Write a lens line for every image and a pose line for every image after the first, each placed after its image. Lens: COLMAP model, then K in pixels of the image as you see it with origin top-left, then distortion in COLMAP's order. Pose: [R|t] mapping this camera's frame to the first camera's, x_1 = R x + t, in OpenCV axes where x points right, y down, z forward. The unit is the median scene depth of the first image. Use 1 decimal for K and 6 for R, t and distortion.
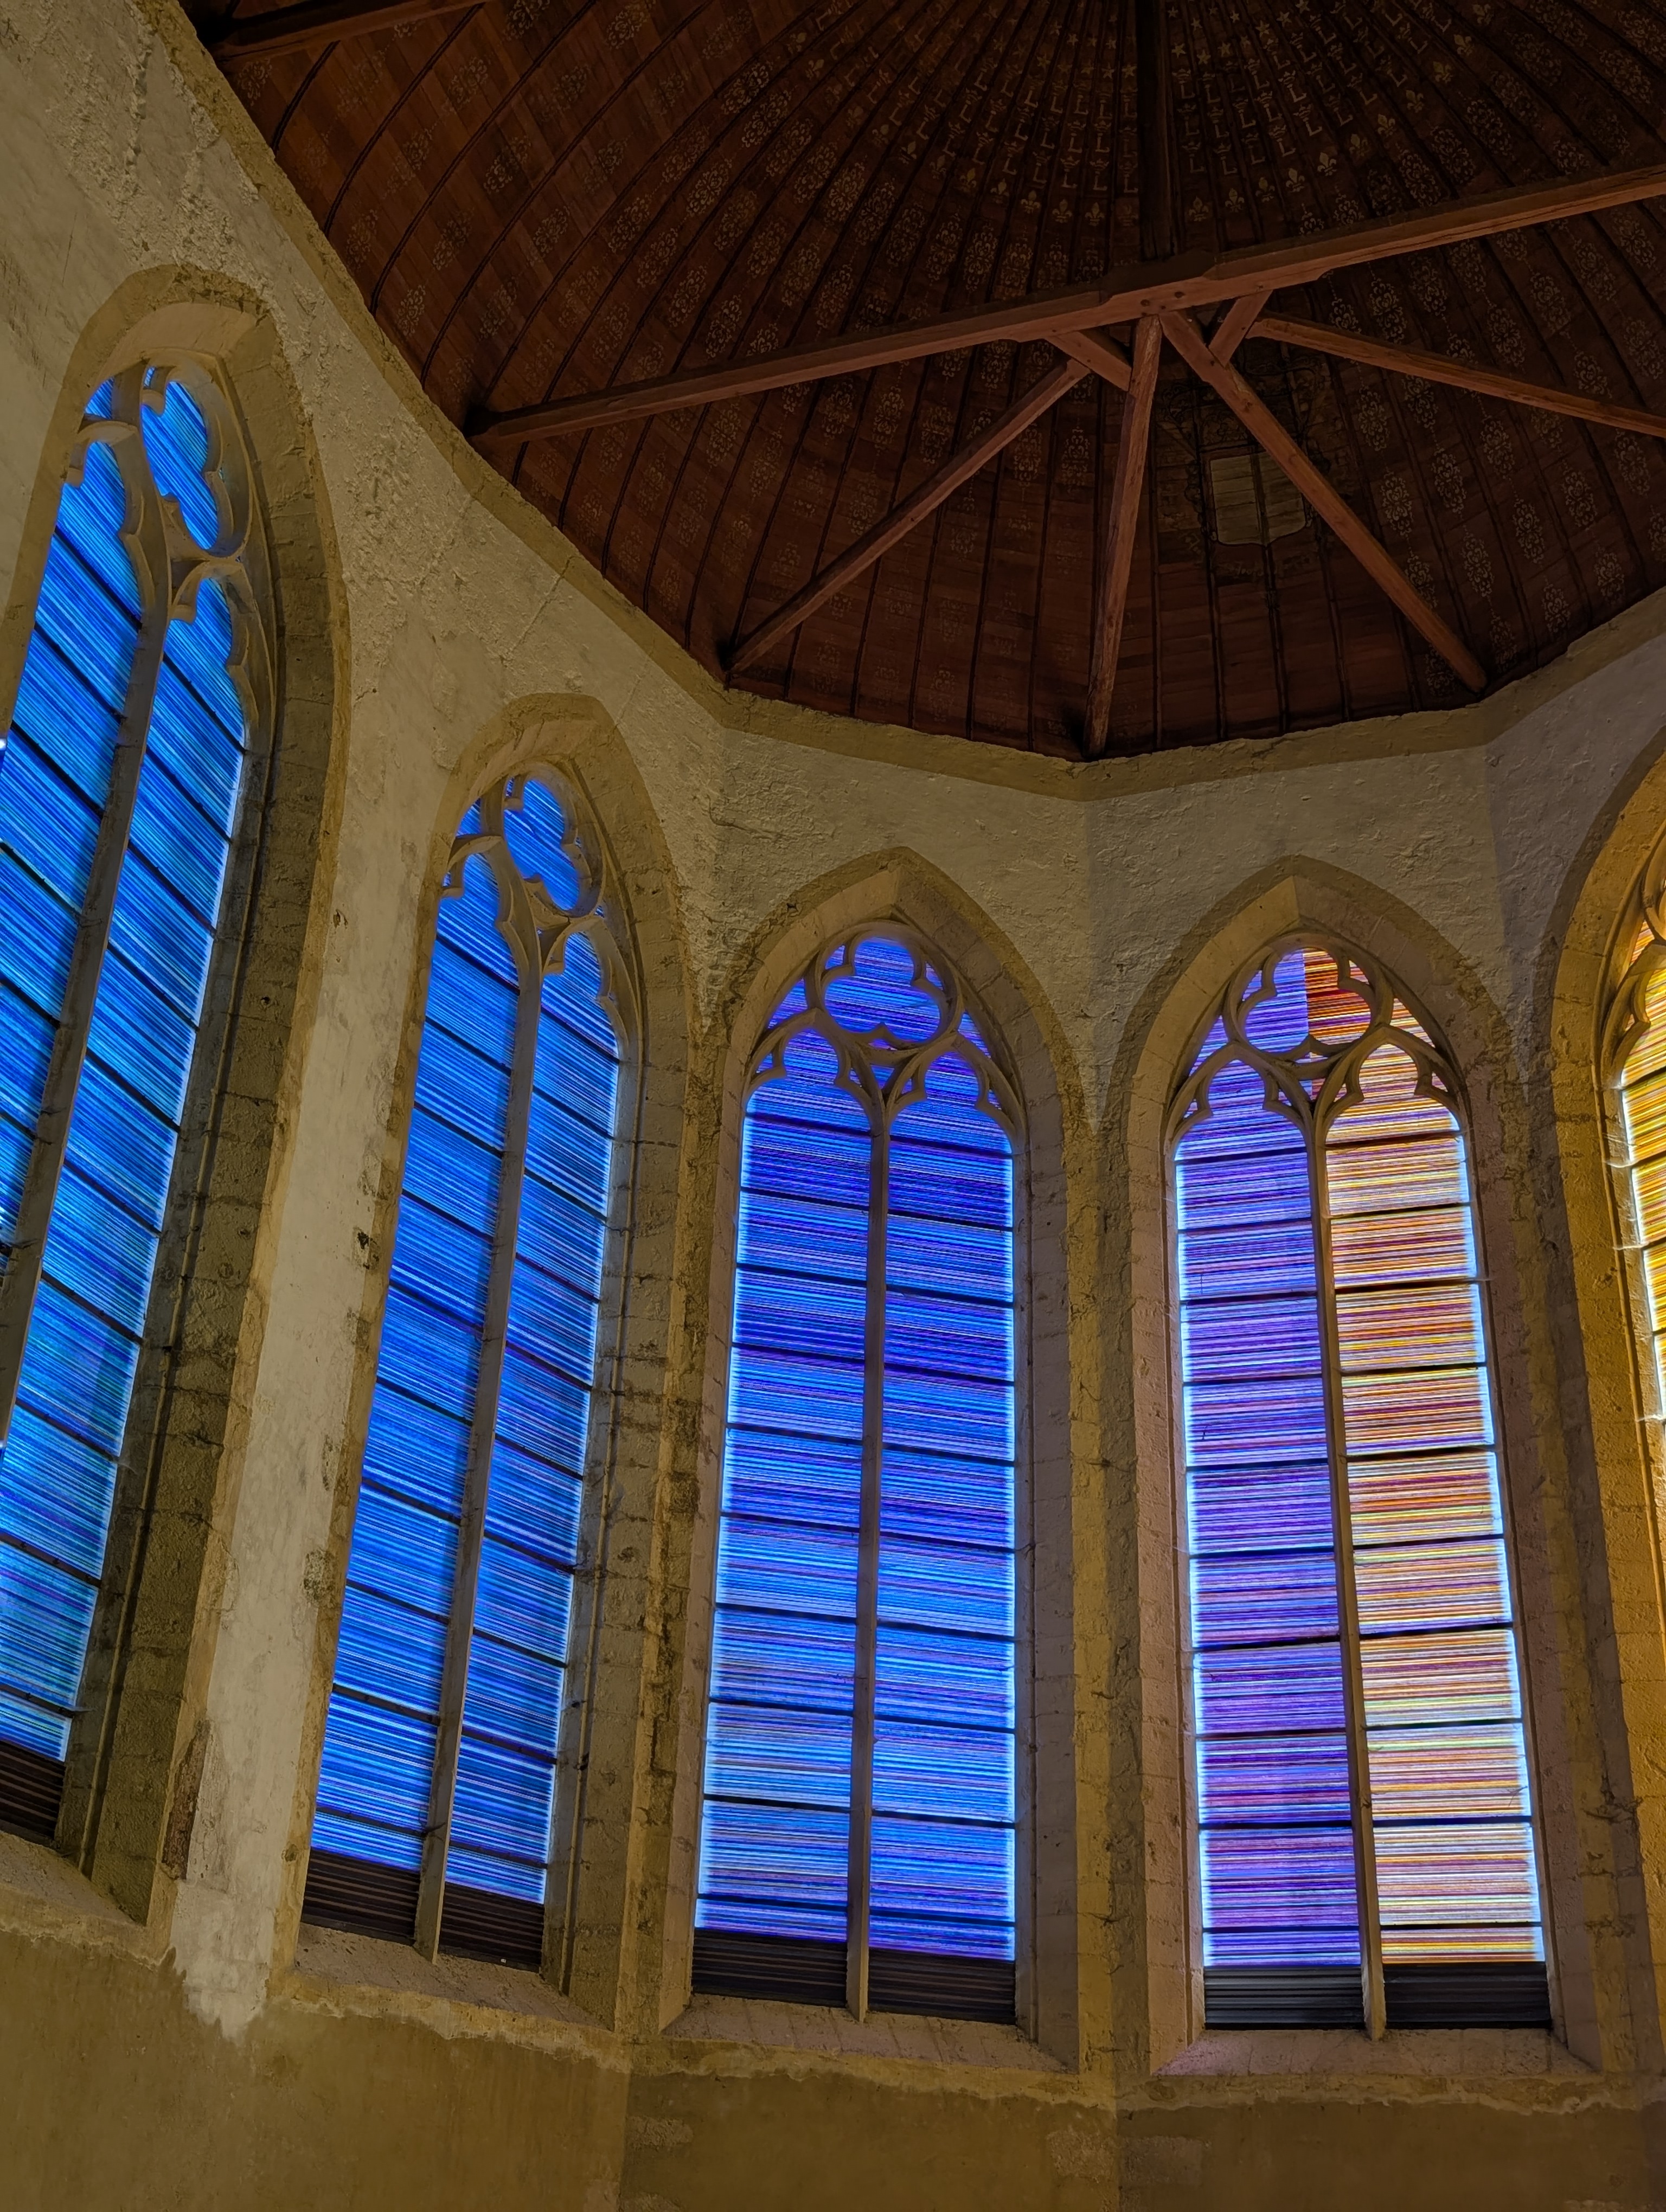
lens RADIAL K [[2446.2, 0, 833.0], [0, 2446.2, 1106.0], [0, 0, 1]] dist [0.161735, -0.498310]
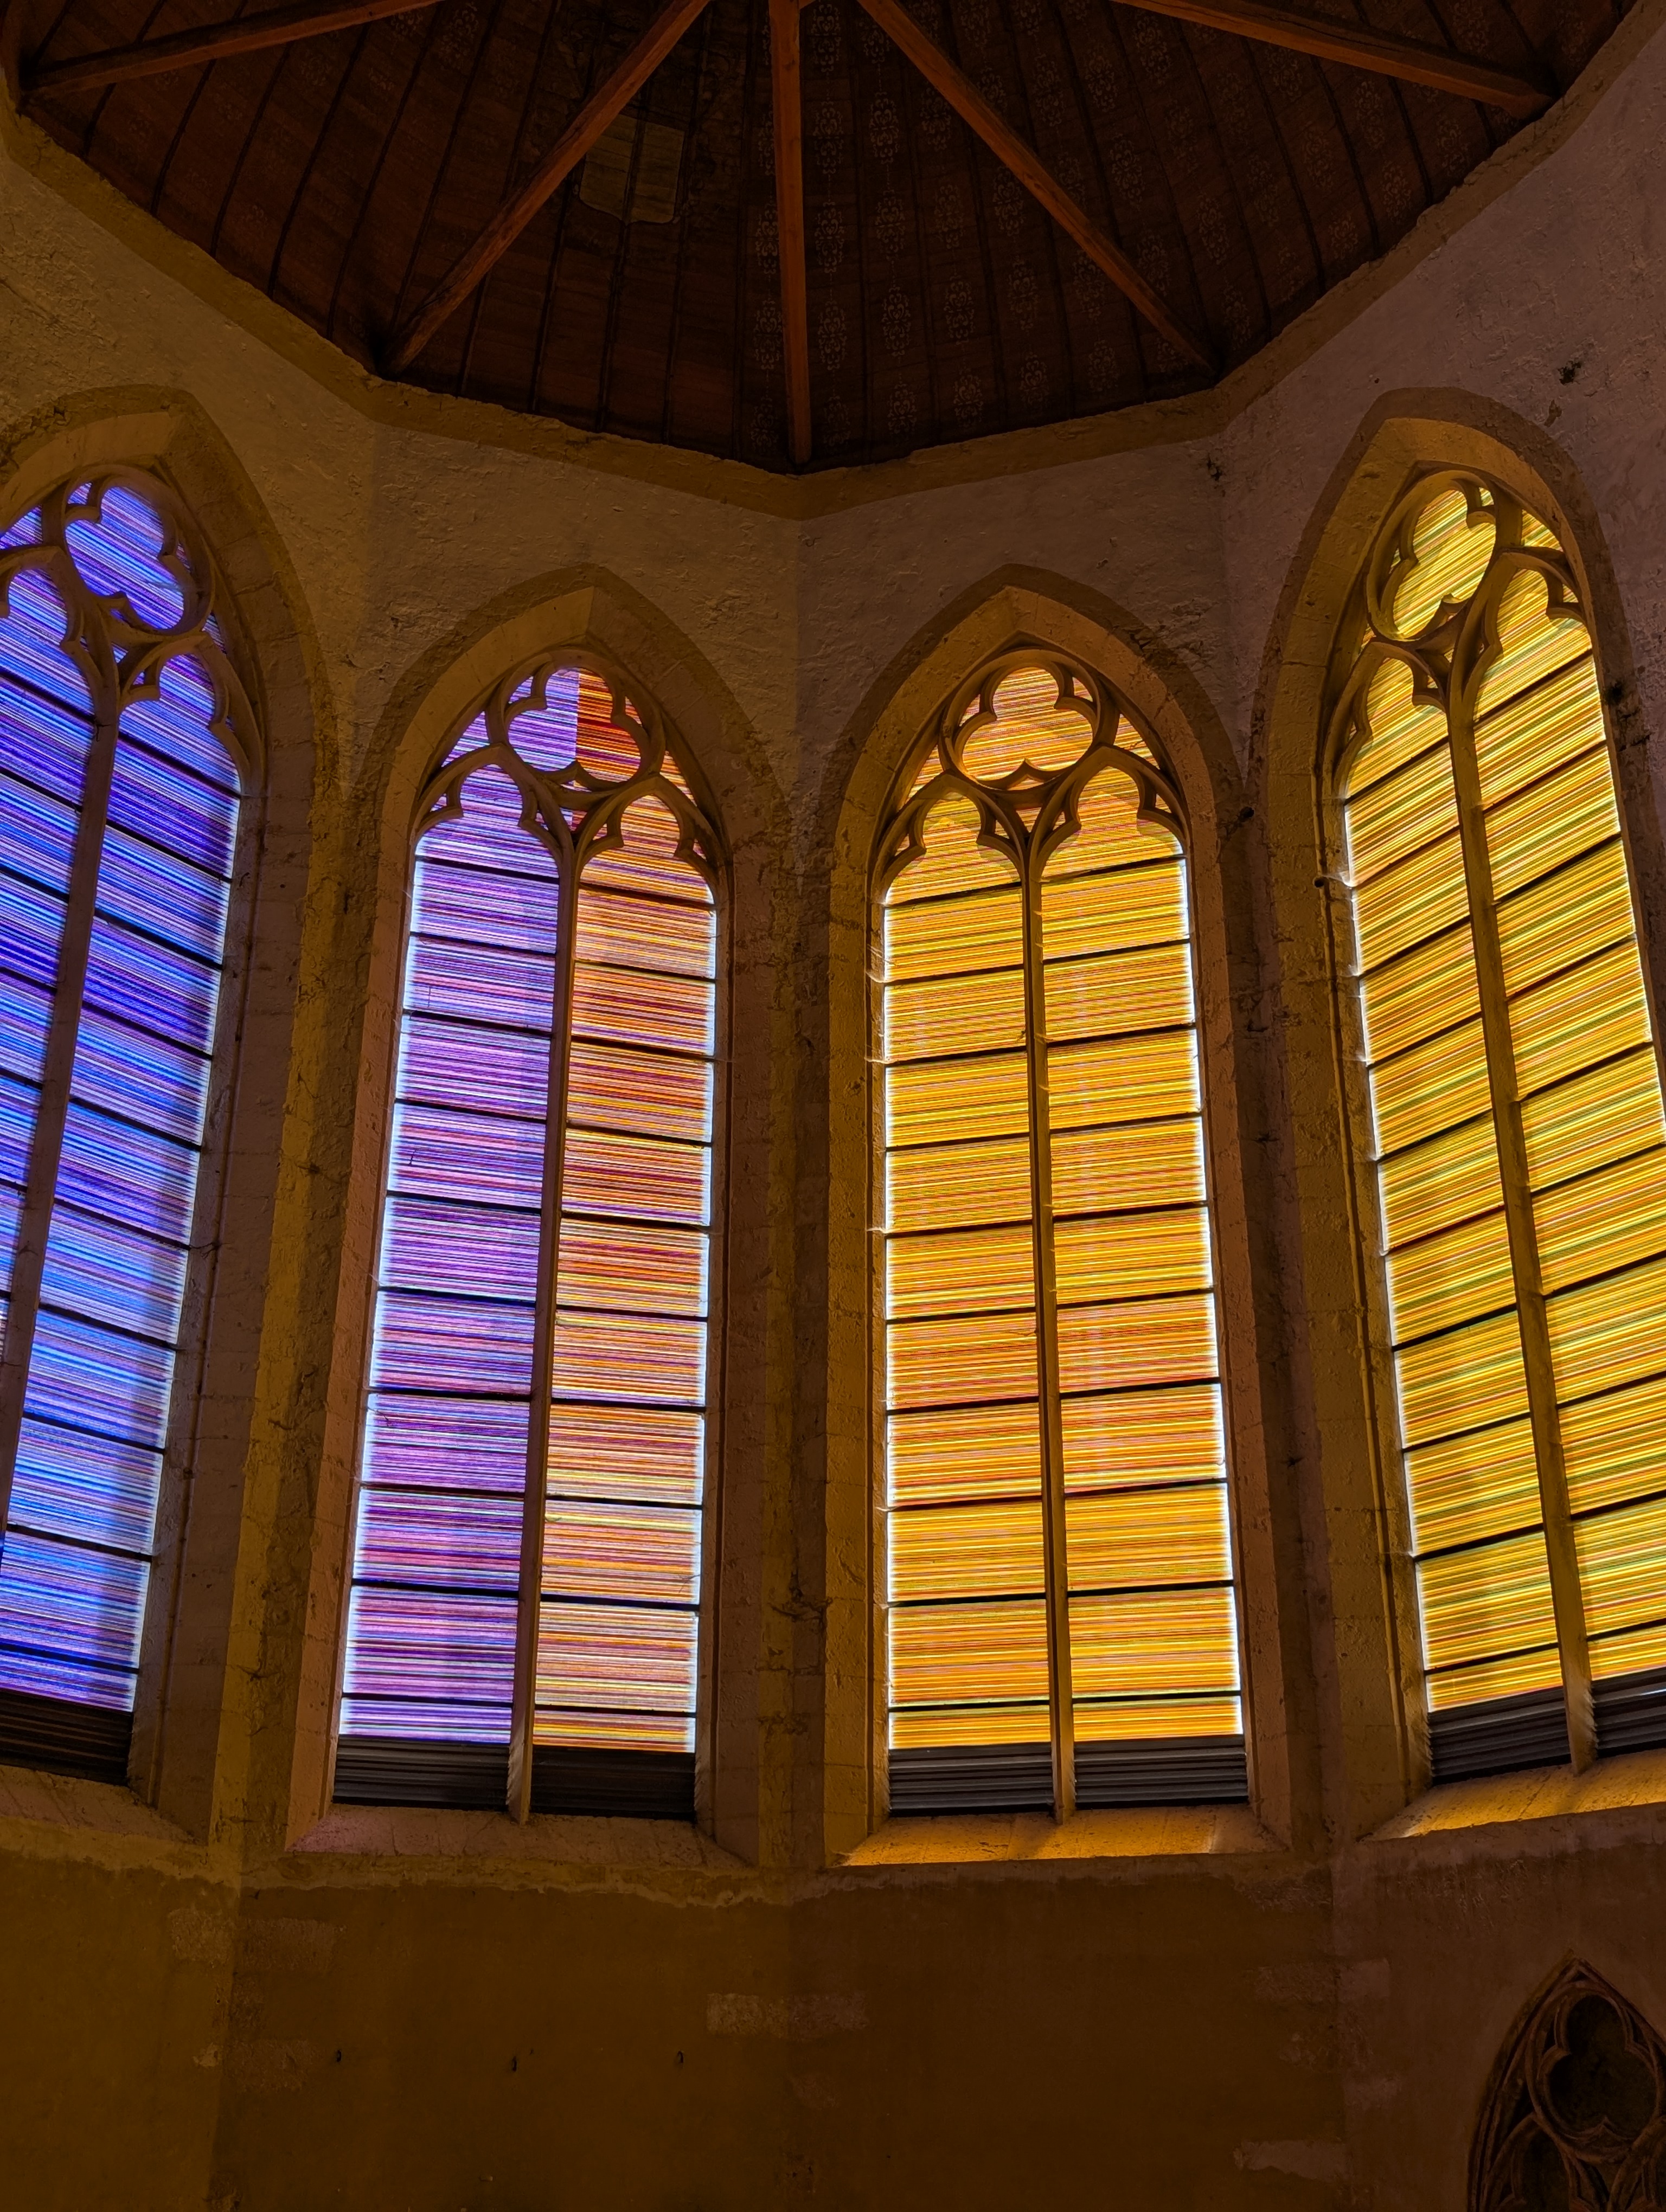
lens RADIAL K [[2446.2, 0, 833.0], [0, 2446.2, 1106.0], [0, 0, 1]] dist [0.161735, -0.498310]
pose [[0.801525, 0.212556, 0.558907, -0.241346], [-0.256630, 0.966510, 0.000462, 0.078943], [-0.540091, -0.143803, 0.829230, 0.188585]]
